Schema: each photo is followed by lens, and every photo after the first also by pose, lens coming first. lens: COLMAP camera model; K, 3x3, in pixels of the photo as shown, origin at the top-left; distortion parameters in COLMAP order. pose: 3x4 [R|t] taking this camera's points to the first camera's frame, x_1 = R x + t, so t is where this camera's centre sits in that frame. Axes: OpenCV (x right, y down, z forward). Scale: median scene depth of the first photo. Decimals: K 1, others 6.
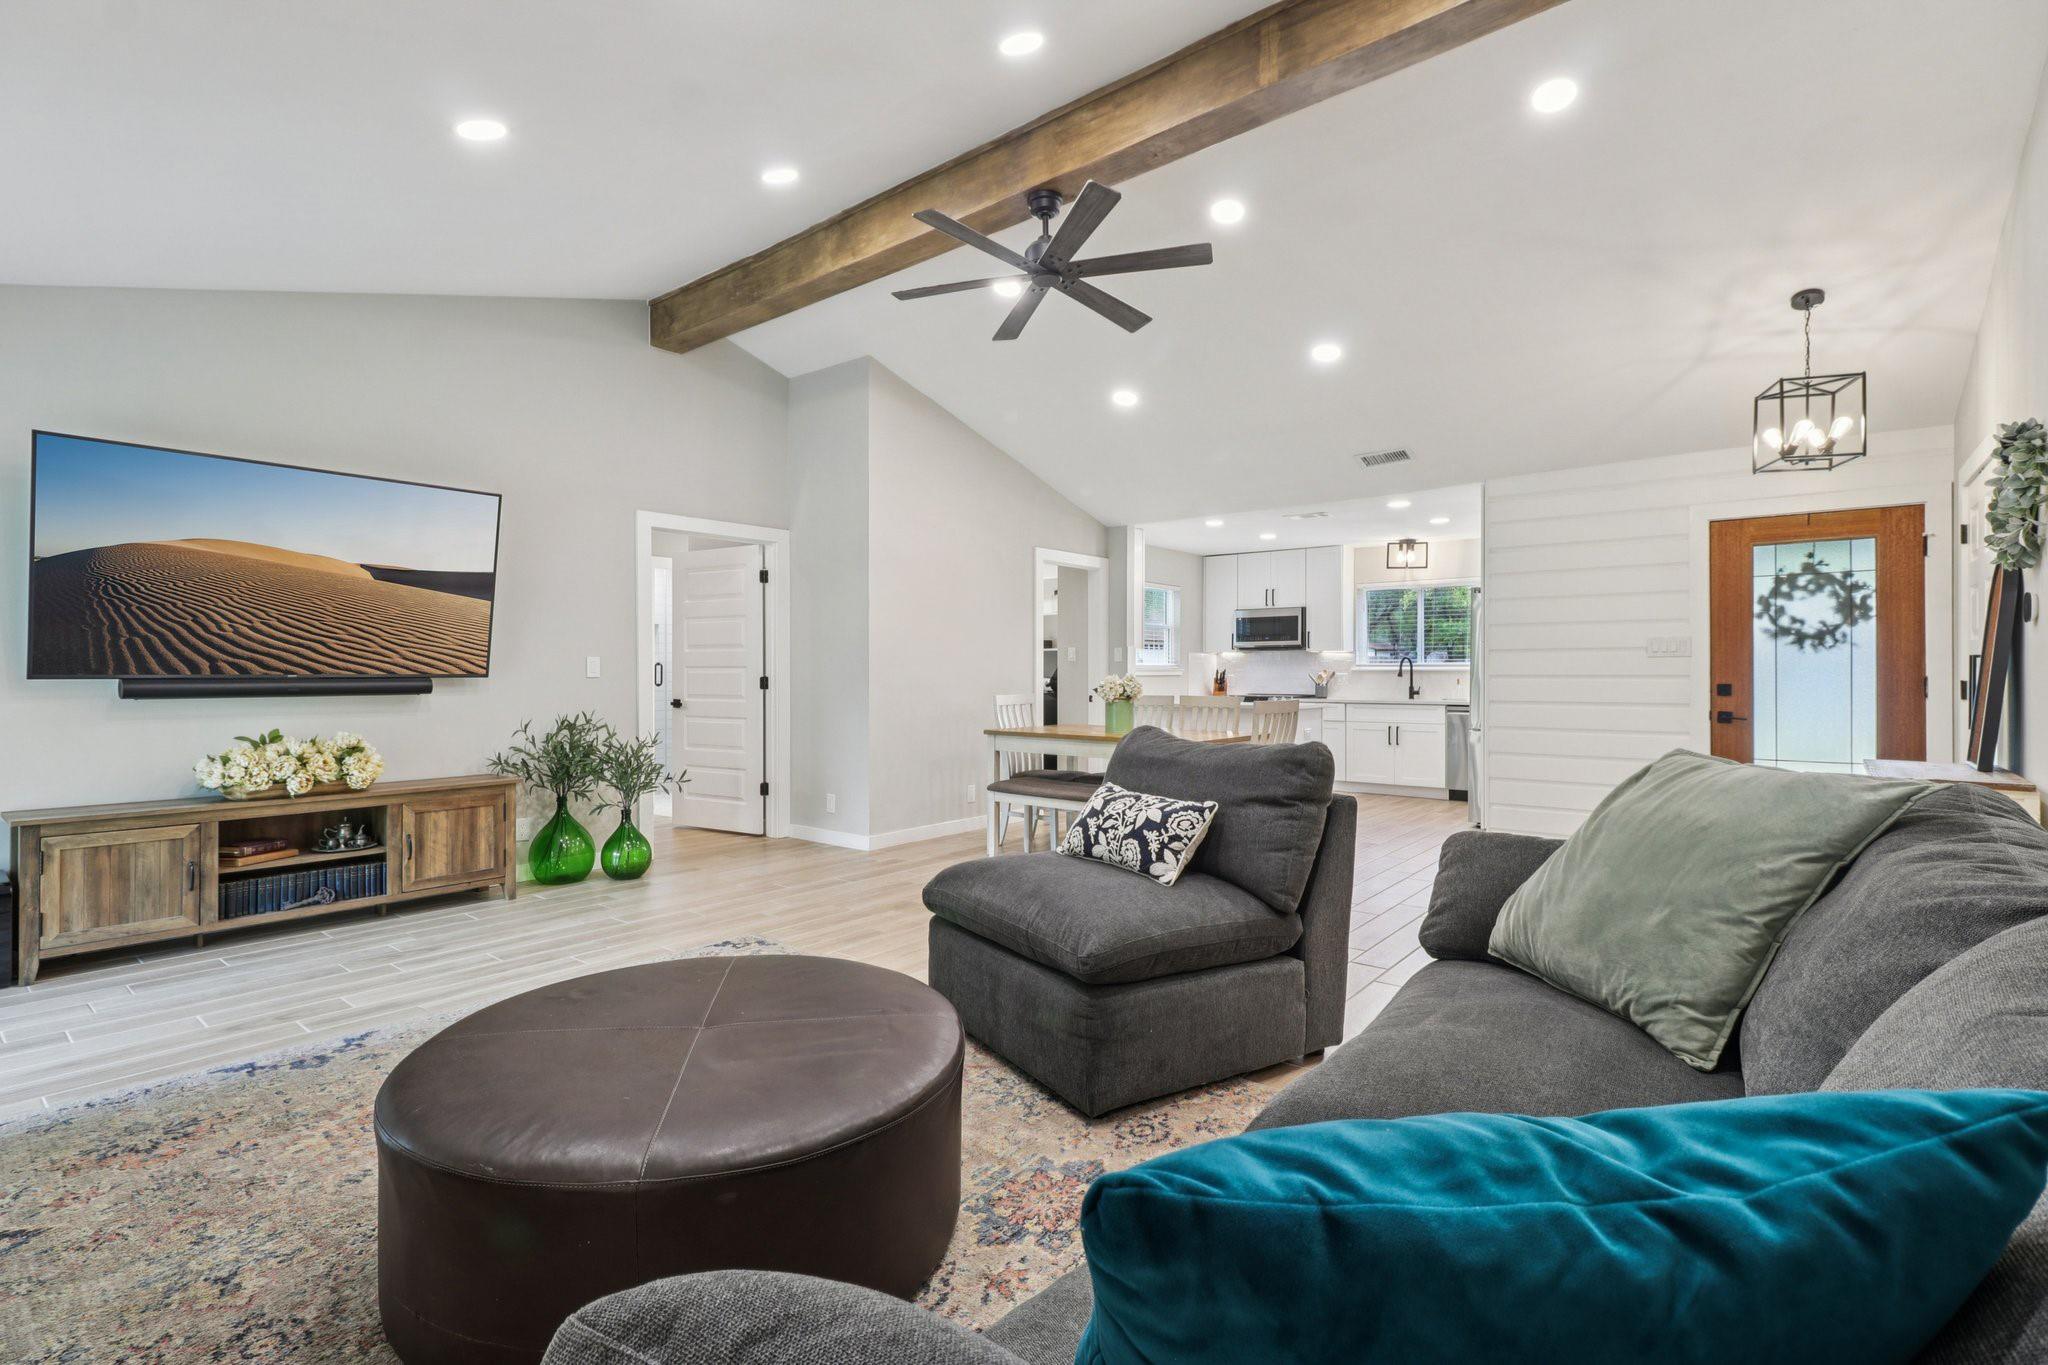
lens RADIAL K [[954.8, 0, 1036.3], [0, 954.8, 658.4], [0, 0, 1]] dist [-0.000663, -0.000053]
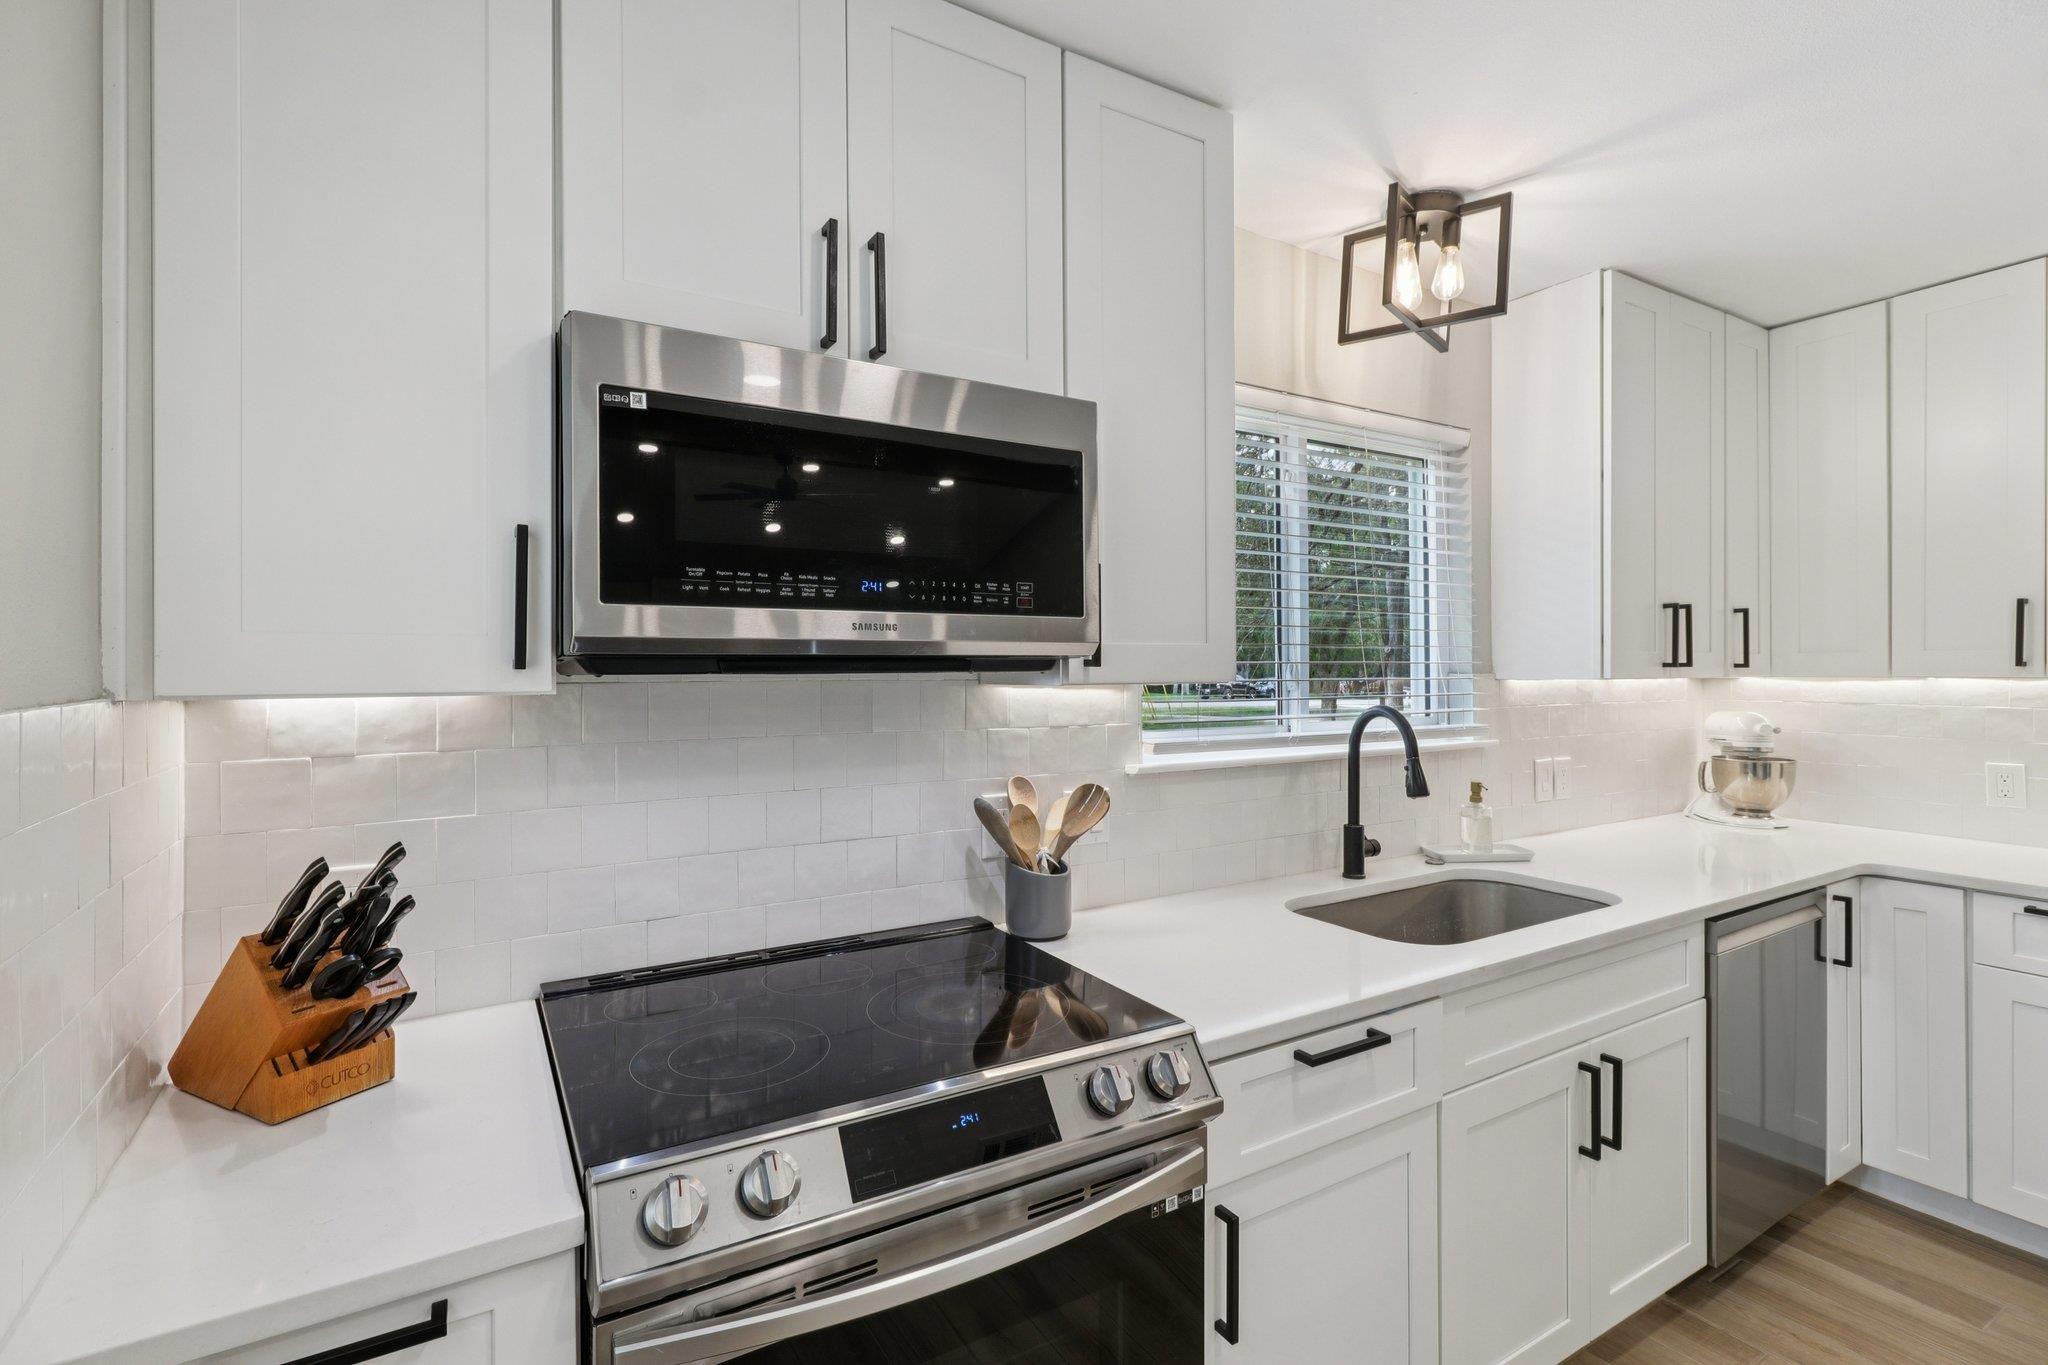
lens RADIAL K [[954.8, 0, 1036.3], [0, 954.8, 658.4], [0, 0, 1]] dist [-0.000663, -0.000053]
pose [[0.328267, -0.000977, 0.944585, 0.117723], [0.000121, 1.000000, 0.000992, -0.009021], [-0.944585, -0.000212, 0.328267, 0.901201]]
